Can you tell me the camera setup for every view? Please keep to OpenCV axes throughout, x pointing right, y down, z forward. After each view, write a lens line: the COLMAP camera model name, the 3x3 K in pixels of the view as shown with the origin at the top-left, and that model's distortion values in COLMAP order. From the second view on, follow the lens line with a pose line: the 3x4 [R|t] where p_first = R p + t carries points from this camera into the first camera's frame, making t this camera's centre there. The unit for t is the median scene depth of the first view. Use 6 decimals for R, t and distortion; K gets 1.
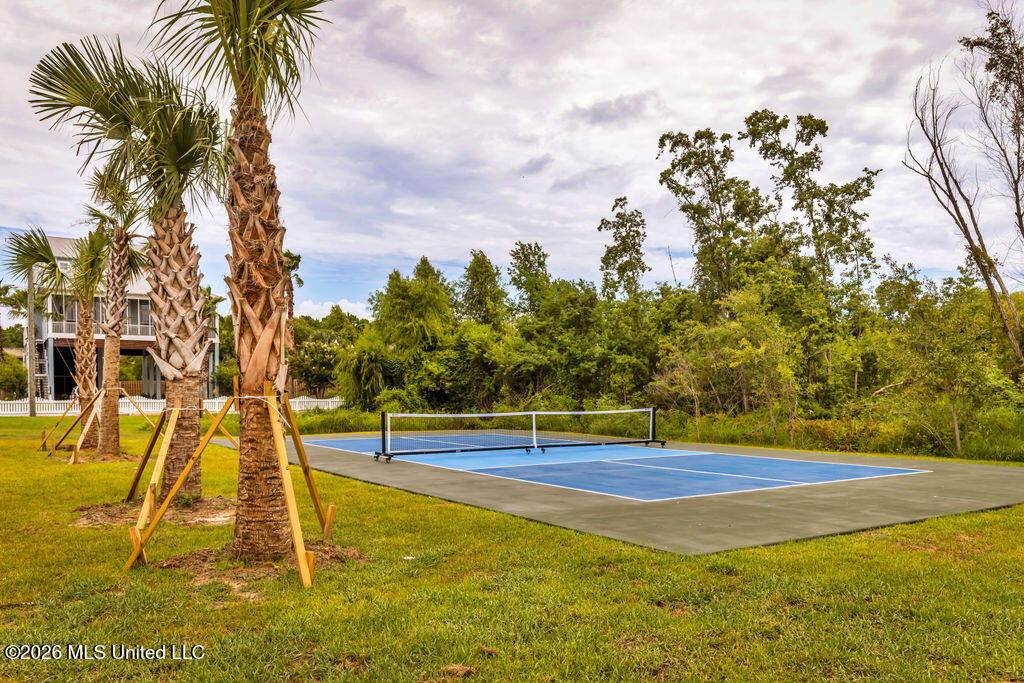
lens RADIAL K [[839.5, 0, 512.0], [0, 839.5, 341.5], [0, 0, 1]] dist [0.002175, -0.001883]
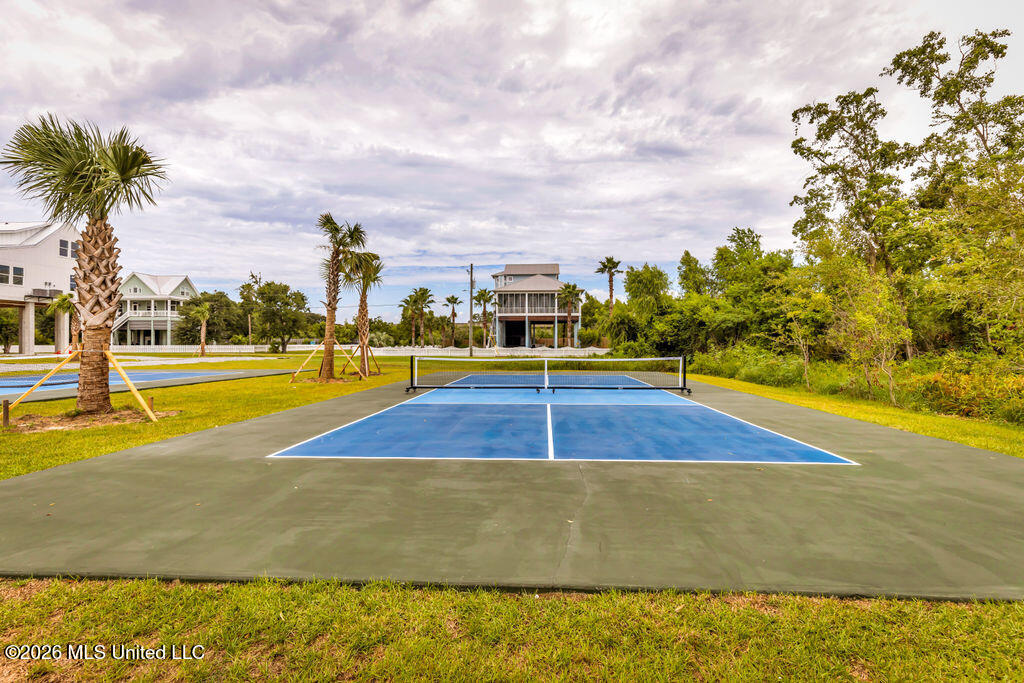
lens RADIAL K [[469.3, 0, 508.7], [0, 469.3, 296.2], [0, 0, 1]] dist [0.001738, 0.000737]
pose [[0.771027, -0.065648, -0.633409, 0.214788], [0.037098, 0.997613, -0.058237, 0.017057], [0.635721, 0.021404, 0.771622, 0.232466]]
